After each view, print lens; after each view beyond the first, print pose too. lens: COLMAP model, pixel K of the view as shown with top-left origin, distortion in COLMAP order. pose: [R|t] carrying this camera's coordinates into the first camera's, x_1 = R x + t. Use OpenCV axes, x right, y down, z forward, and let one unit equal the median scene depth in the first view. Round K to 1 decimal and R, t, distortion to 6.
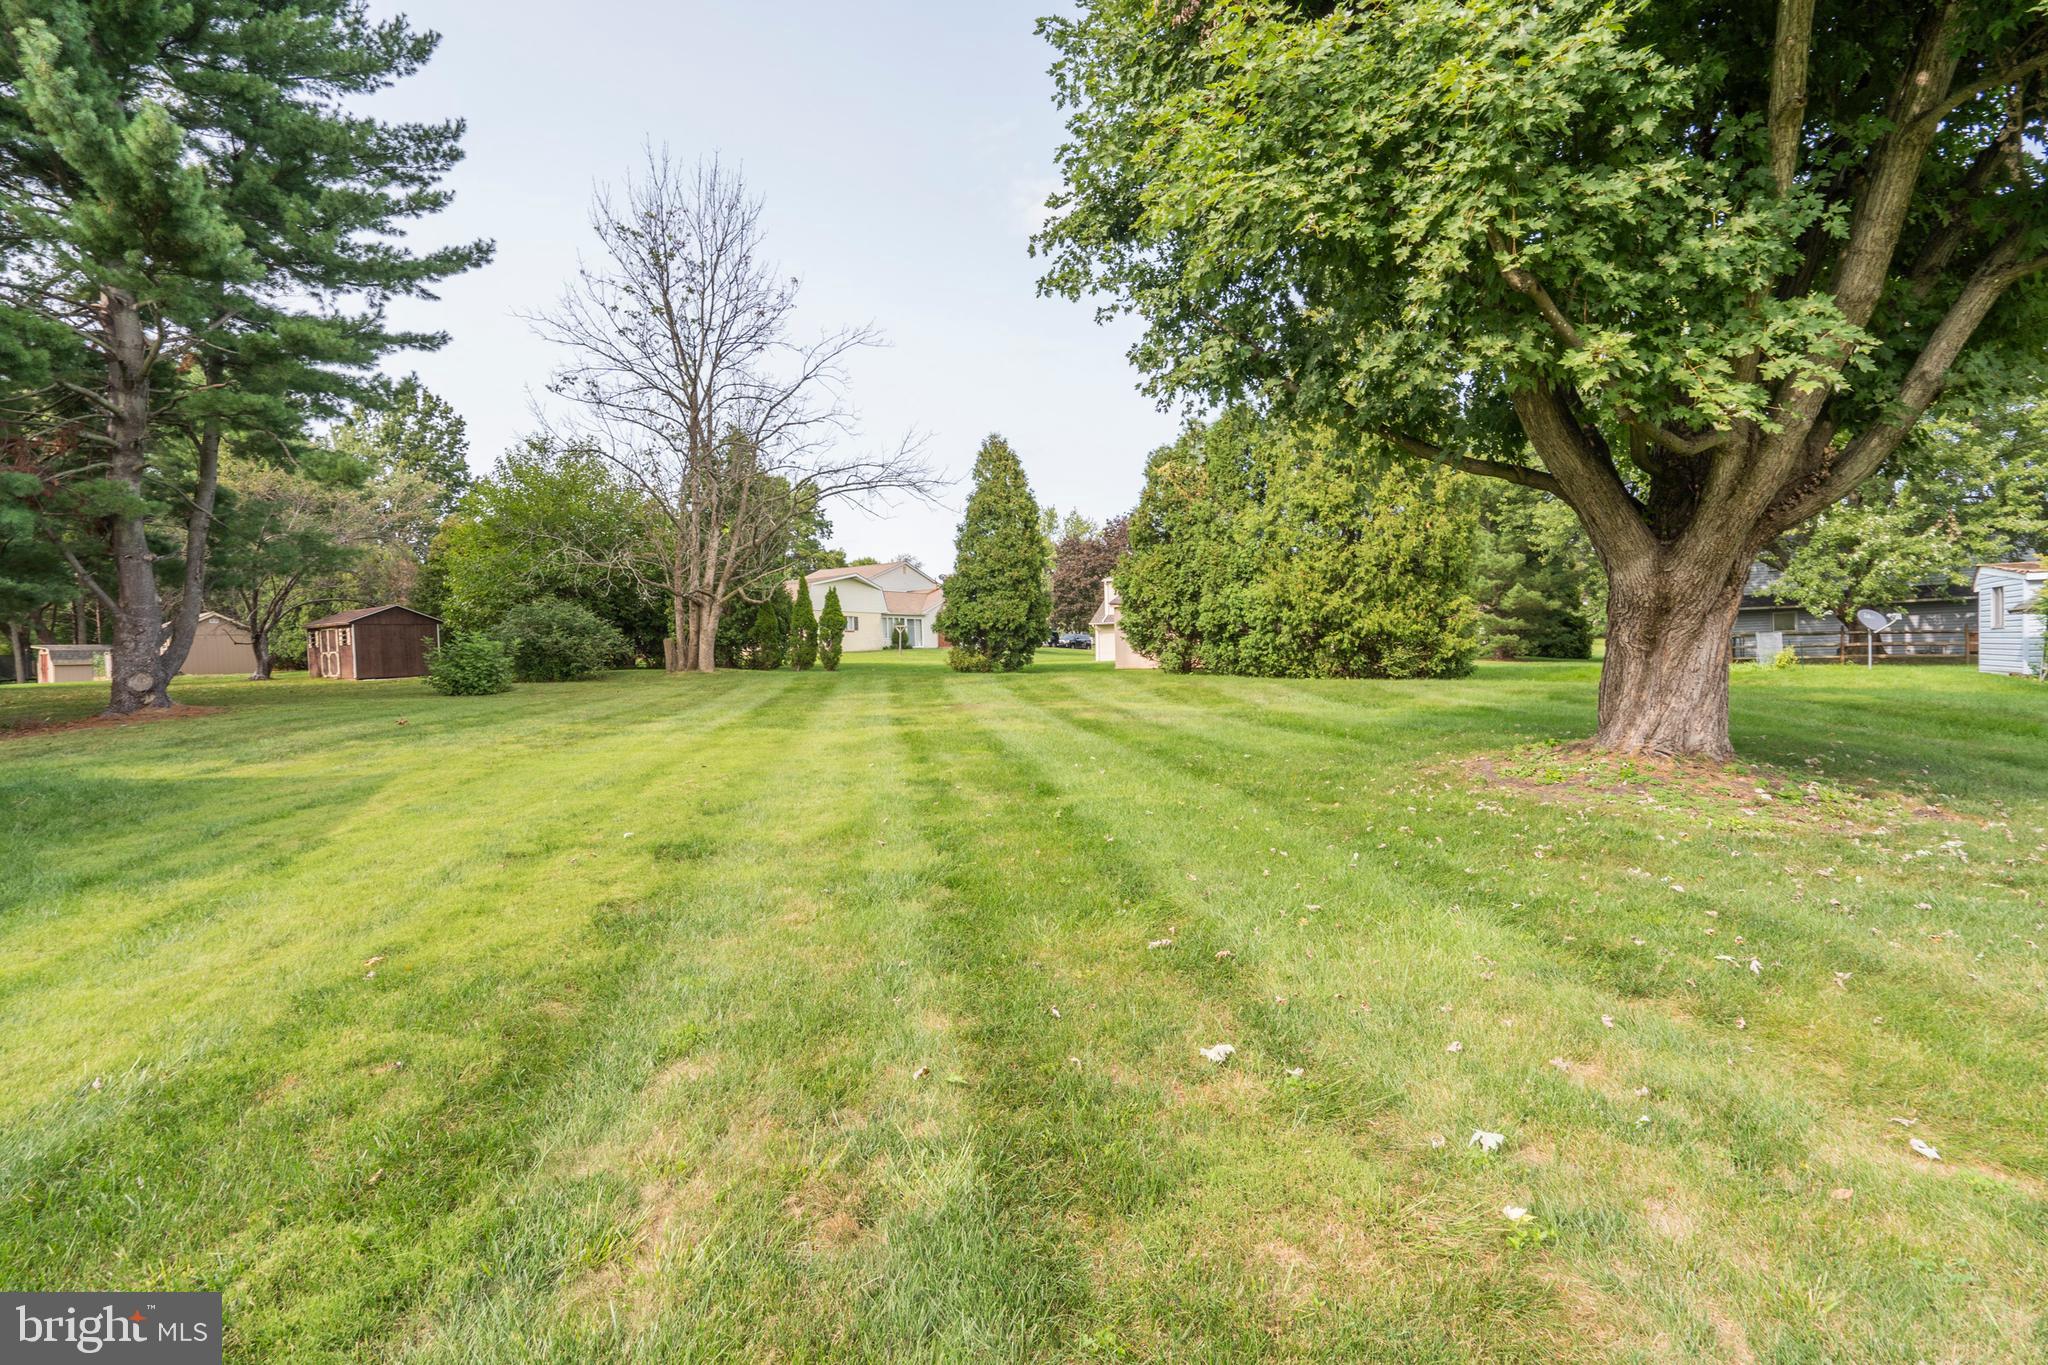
lens RADIAL K [[957.0, 0, 1025.9], [0, 957.0, 679.8], [0, 0, 1]] dist [-0.005054, -0.000088]
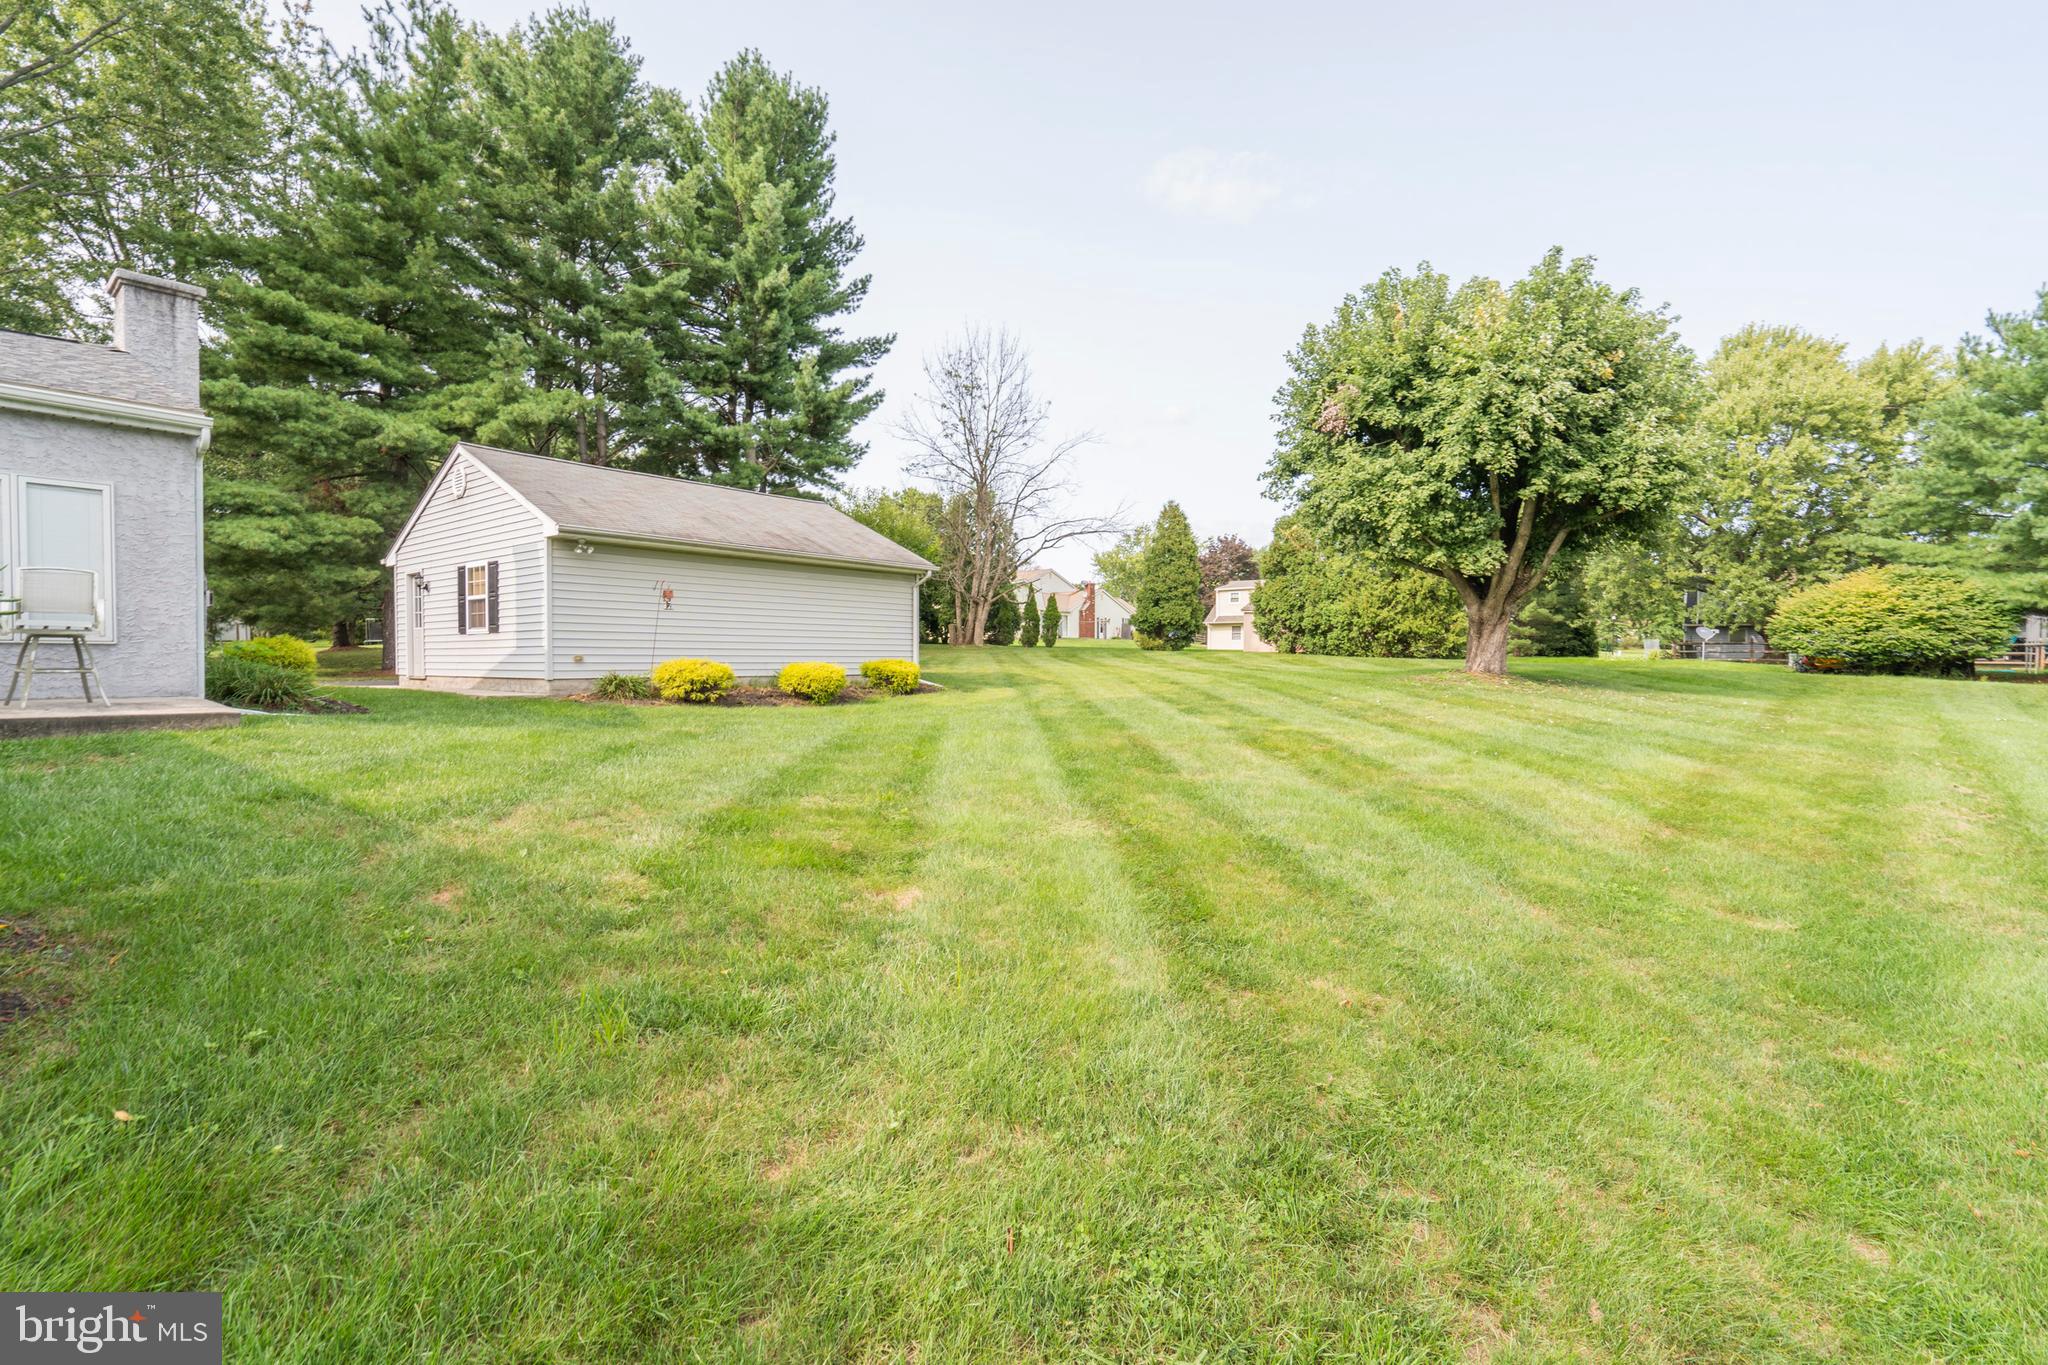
lens RADIAL K [[957.0, 0, 1019.6], [0, 957.0, 681.3], [0, 0, 1]] dist [-0.005054, -0.000088]
pose [[0.996594, 0.032416, -0.075829, -0.177427], [-0.031985, 0.999465, 0.006891, 0.044058], [0.076011, -0.004442, 0.997097, -0.686067]]
